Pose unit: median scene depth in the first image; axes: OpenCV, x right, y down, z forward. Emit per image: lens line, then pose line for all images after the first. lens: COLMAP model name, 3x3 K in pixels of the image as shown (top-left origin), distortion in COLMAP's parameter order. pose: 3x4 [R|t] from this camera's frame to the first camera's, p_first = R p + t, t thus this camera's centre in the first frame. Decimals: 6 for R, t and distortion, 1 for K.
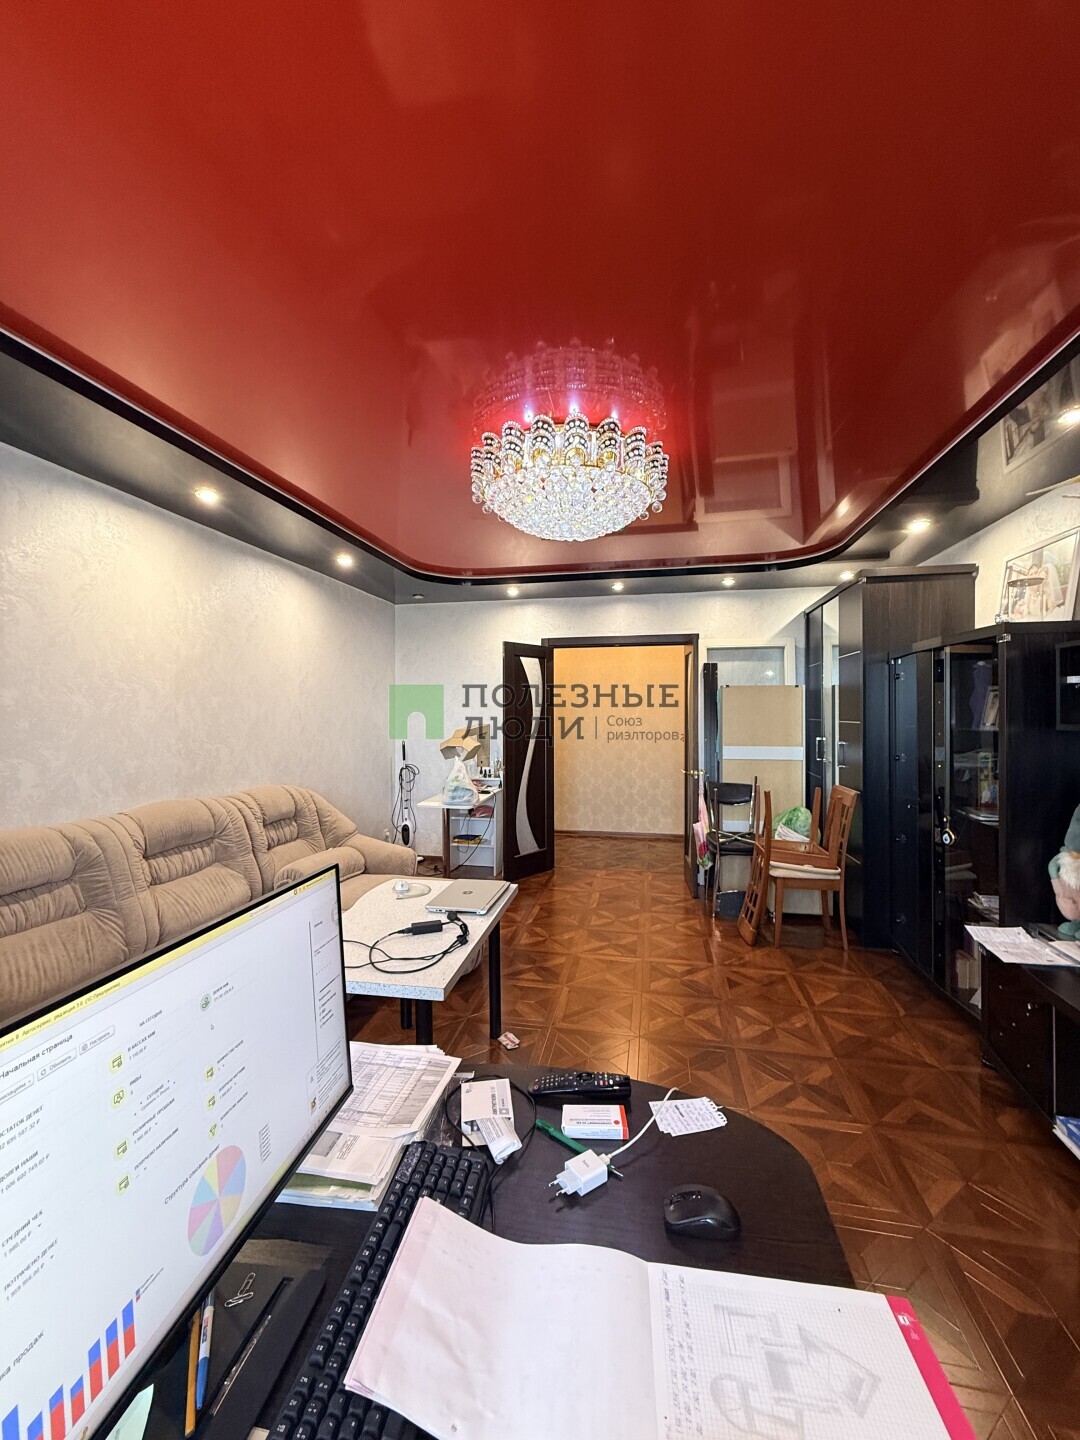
lens RADIAL K [[571.0, 0, 537.9], [0, 571.0, 716.3], [0, 0, 1]] dist [0.000341, 0.000163]
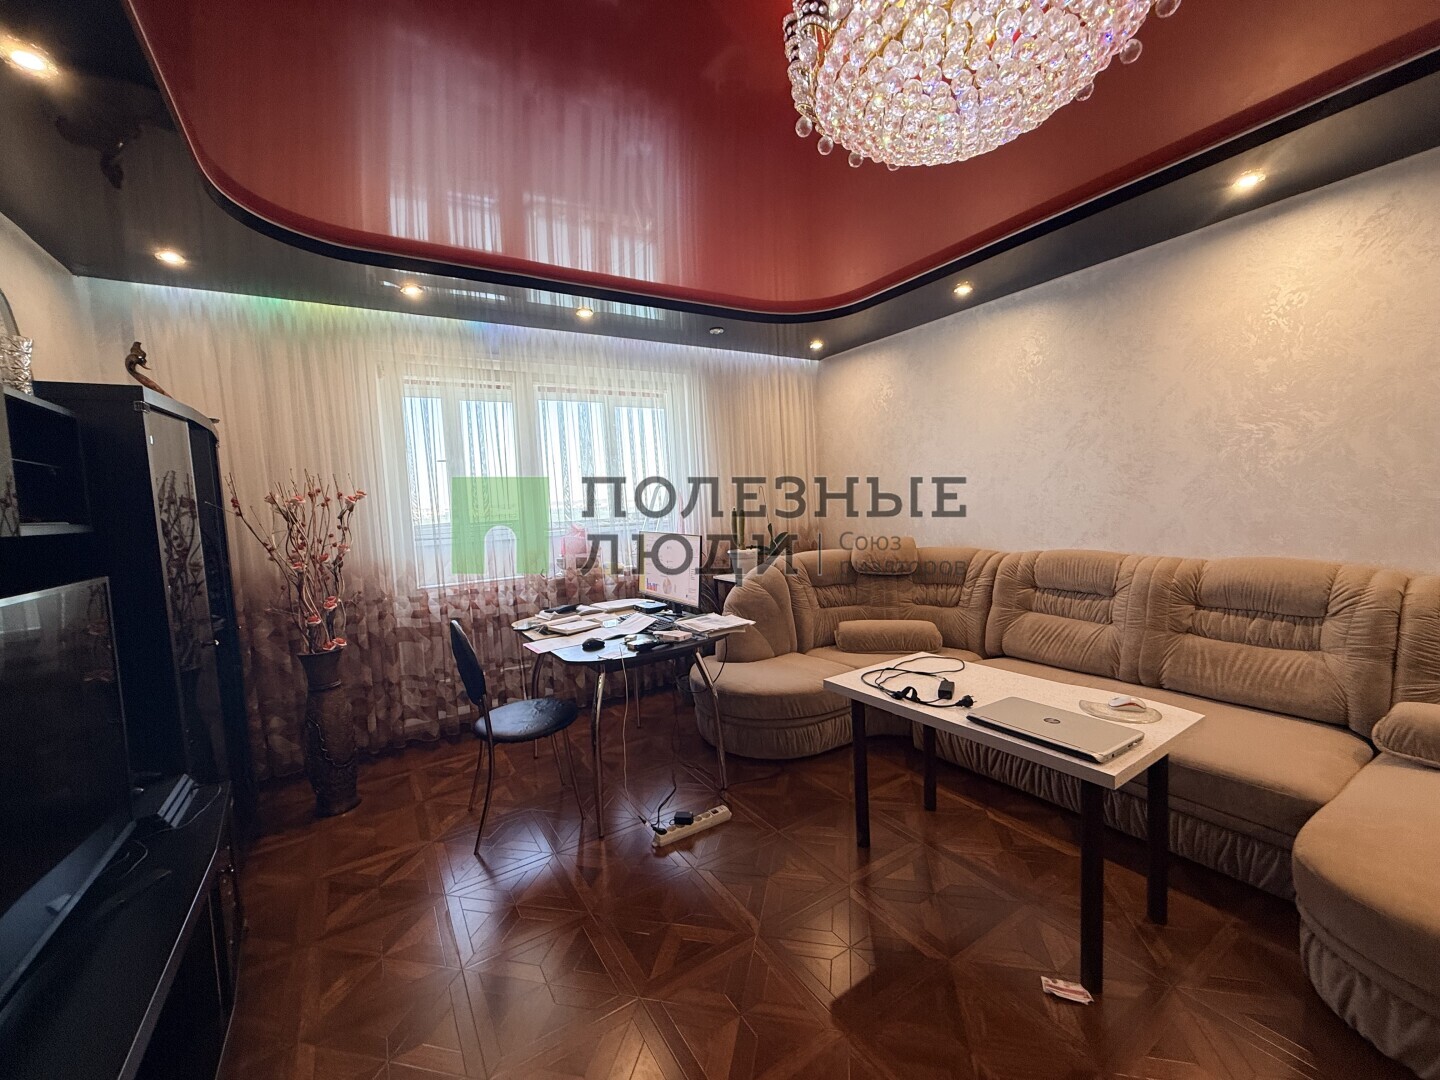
lens RADIAL K [[571.0, 0, 715.9], [0, 571.0, 540.8], [0, 0, 1]] dist [0.000341, 0.000163]
pose [[-0.729219, 0.091196, -0.678176, 0.581053], [0.049132, 0.995499, 0.081037, 0.013913], [0.682514, 0.025774, -0.730418, 1.147125]]
